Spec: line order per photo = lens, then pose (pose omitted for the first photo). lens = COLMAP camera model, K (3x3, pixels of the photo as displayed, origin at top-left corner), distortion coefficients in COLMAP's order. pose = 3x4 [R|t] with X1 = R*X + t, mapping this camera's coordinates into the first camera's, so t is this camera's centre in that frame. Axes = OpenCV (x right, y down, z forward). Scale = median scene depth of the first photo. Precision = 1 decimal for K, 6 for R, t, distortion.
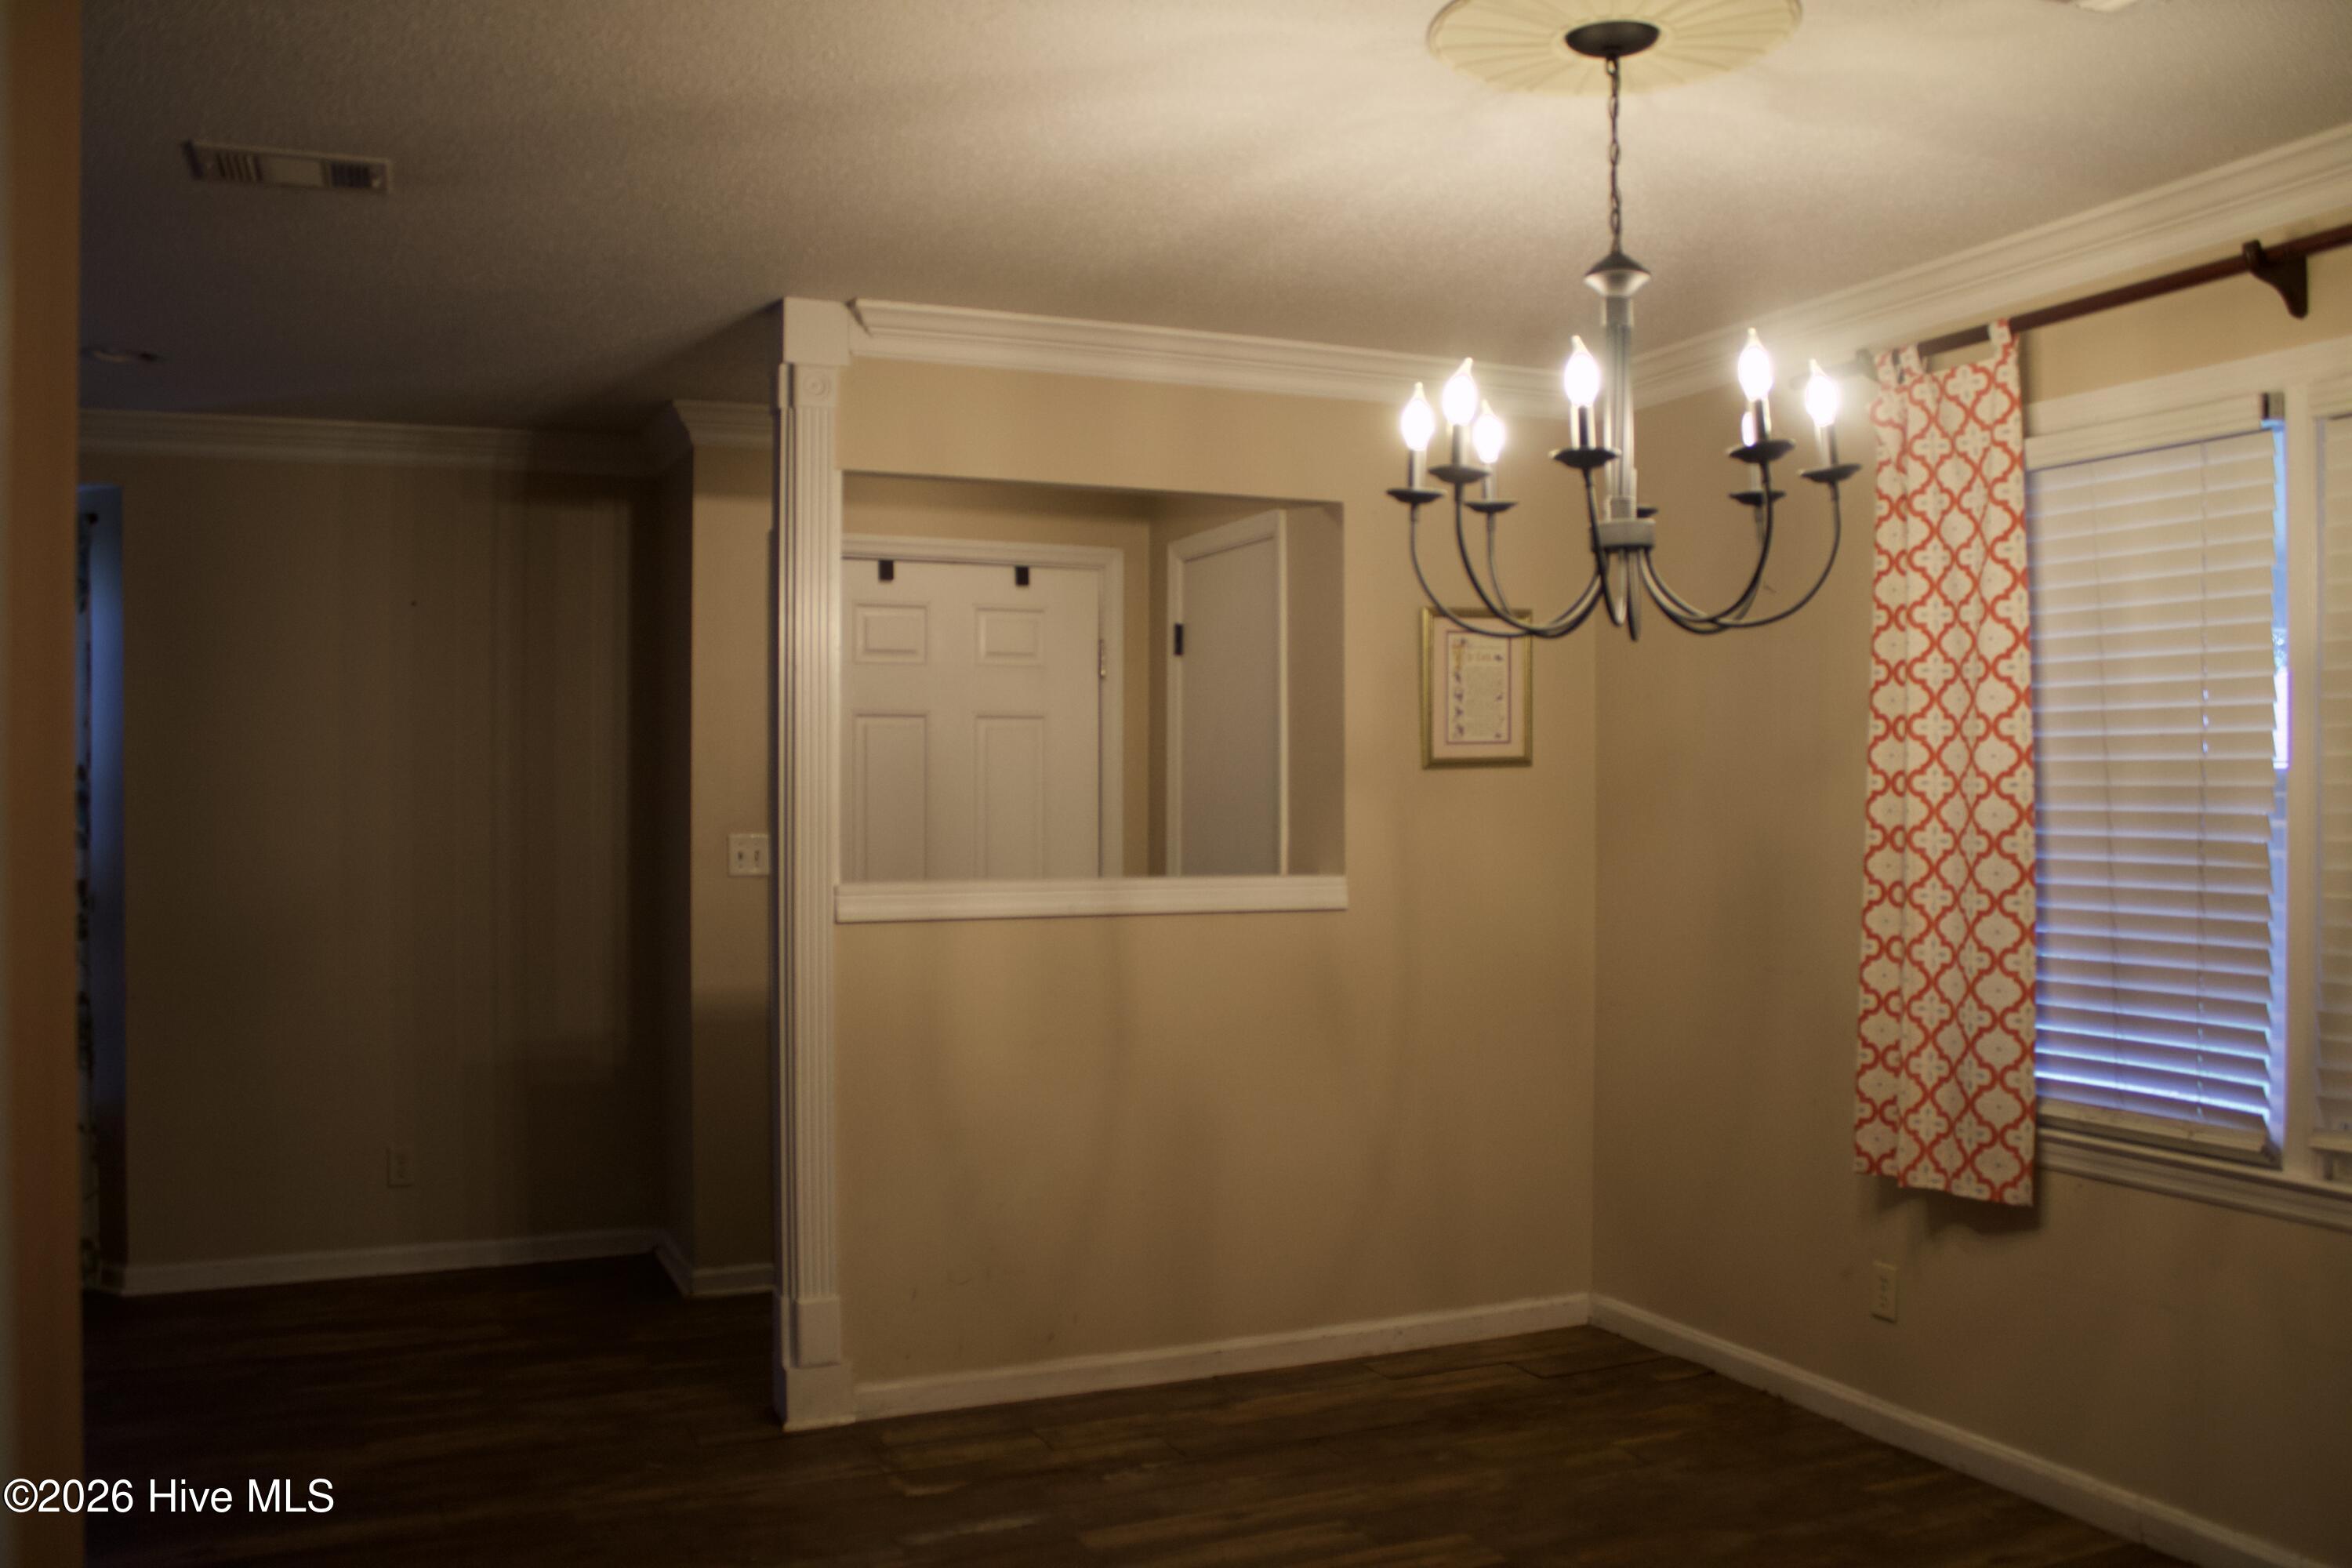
lens RADIAL K [[1991.6, 0, 1172.0], [0, 1991.6, 785.5], [0, 0, 1]] dist [-0.036978, 0.006191]
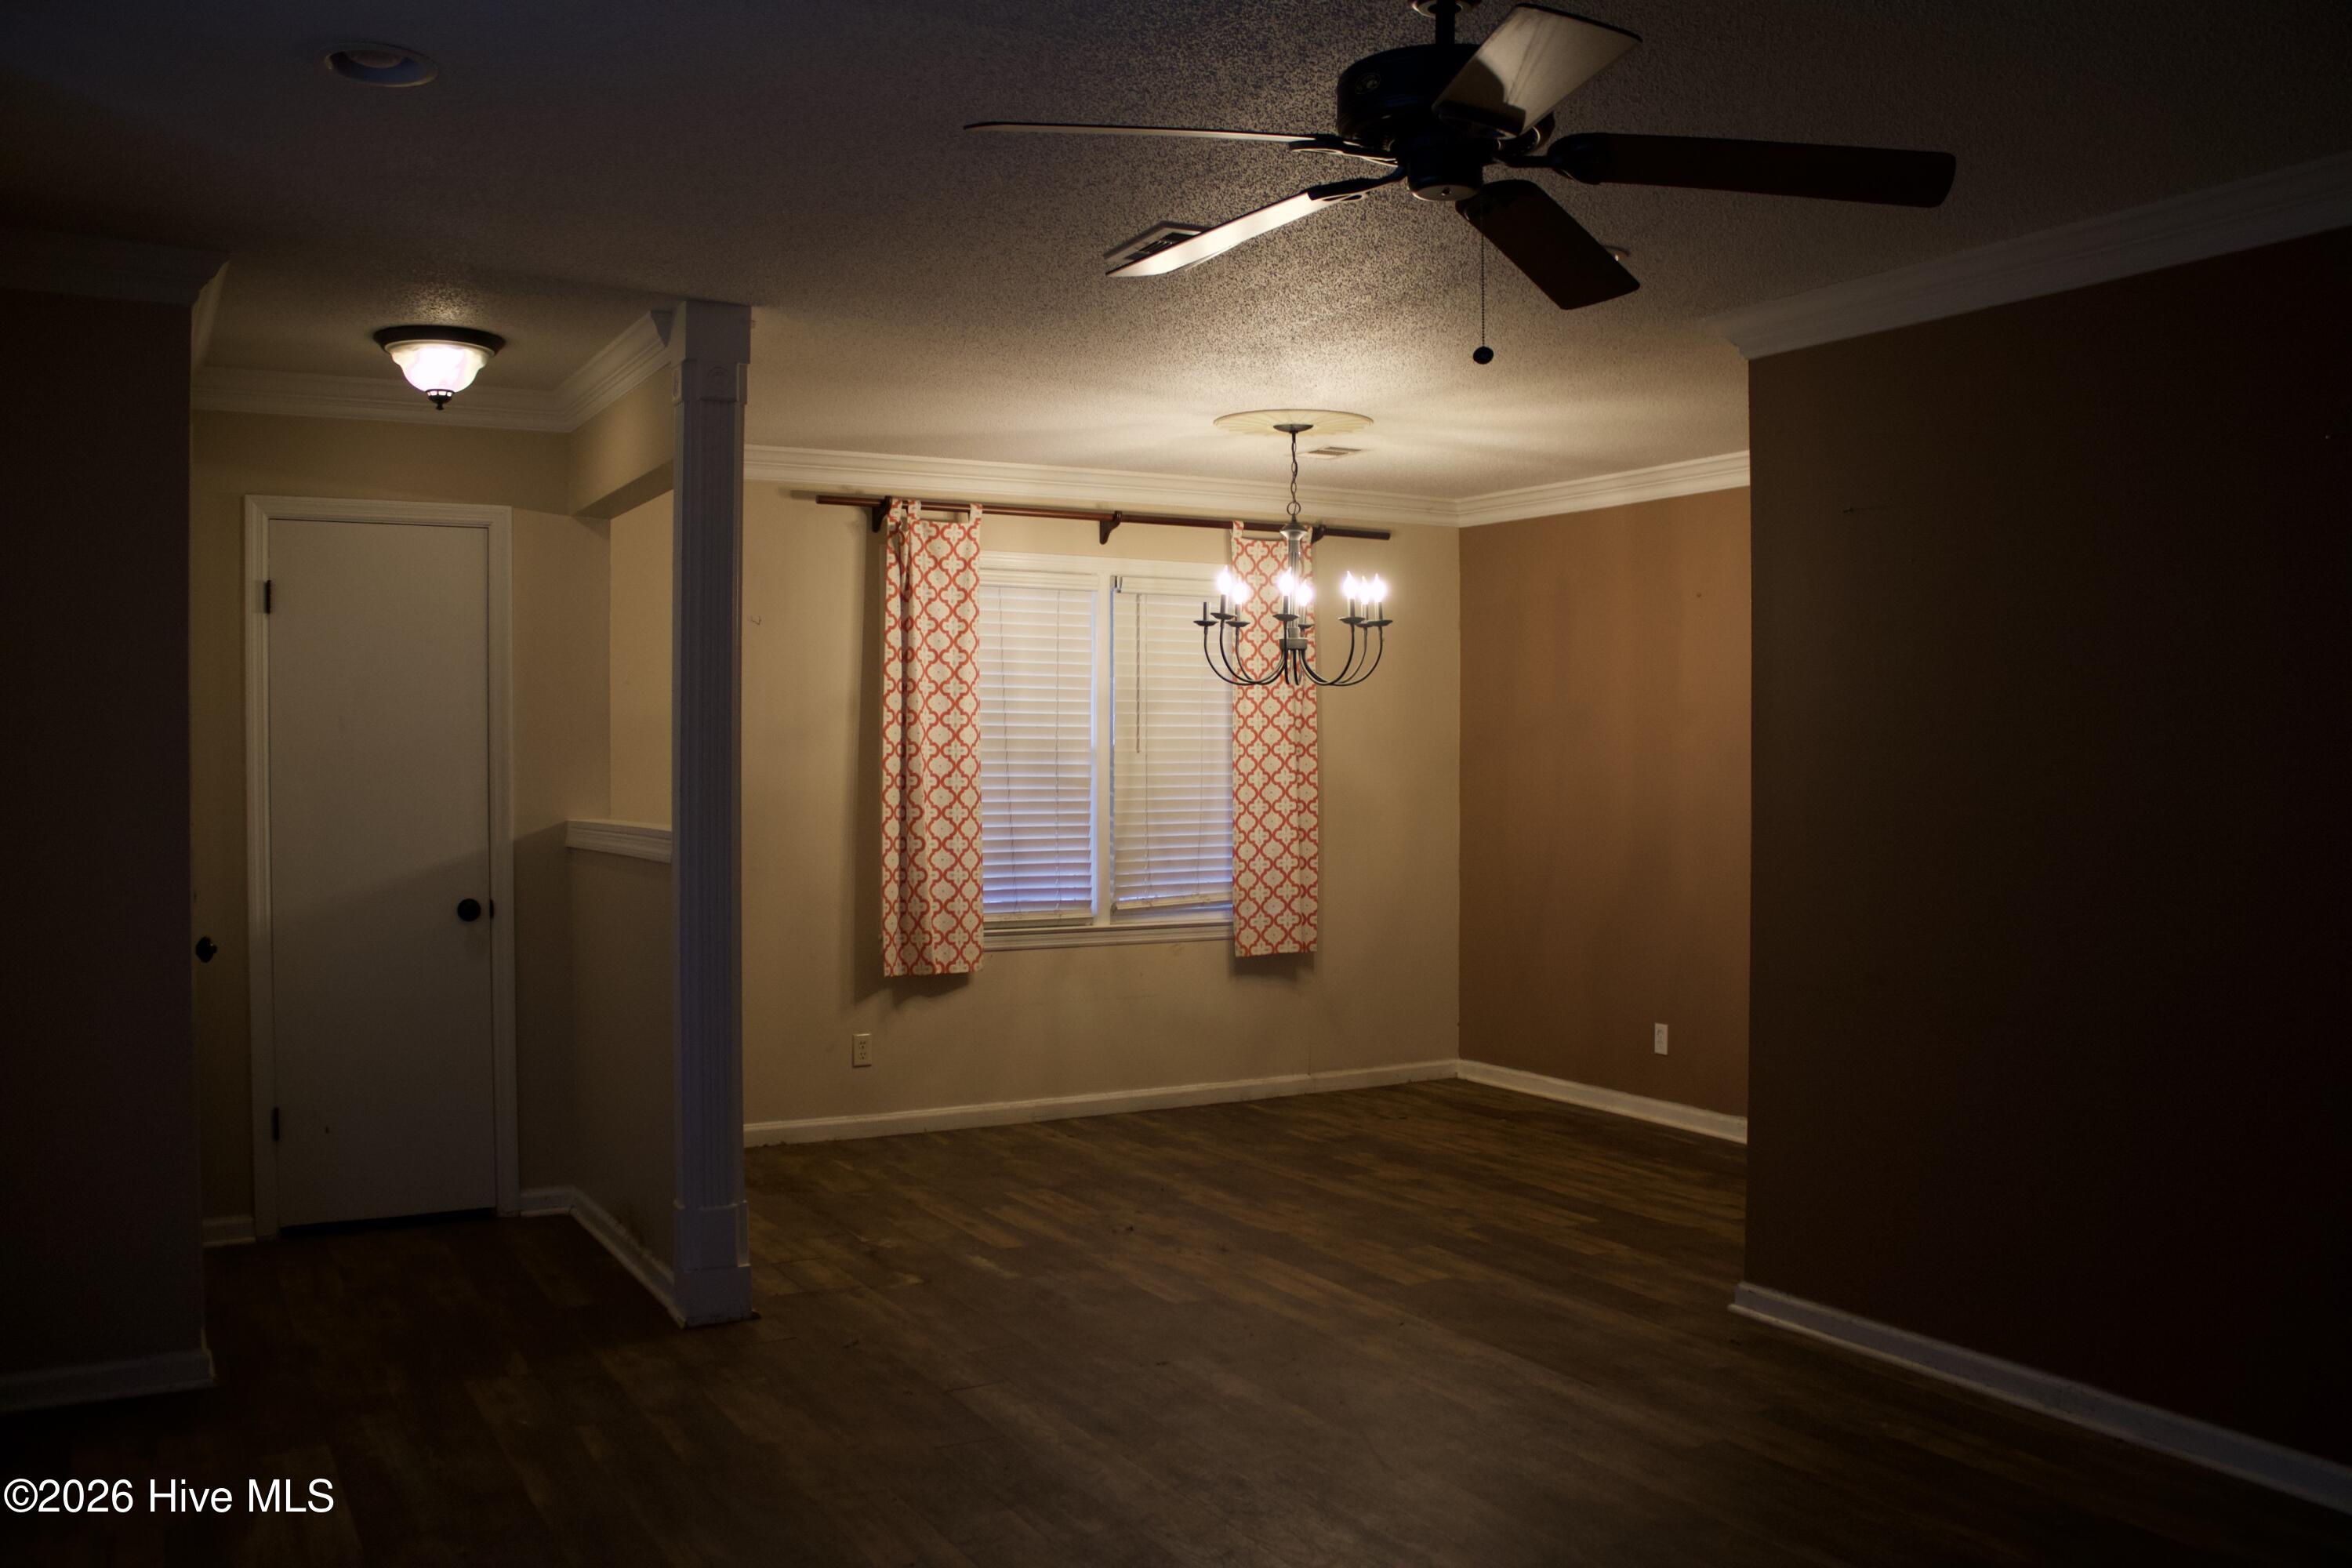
lens RADIAL K [[1991.6, 0, 1172.4], [0, 1991.6, 778.5], [0, 0, 1]] dist [-0.036978, 0.006191]
pose [[-0.069516, -0.011795, 0.997511, -1.202148], [-0.004851, 0.999922, 0.011485, 0.002931], [-0.997569, -0.004040, -0.069567, 0.756180]]
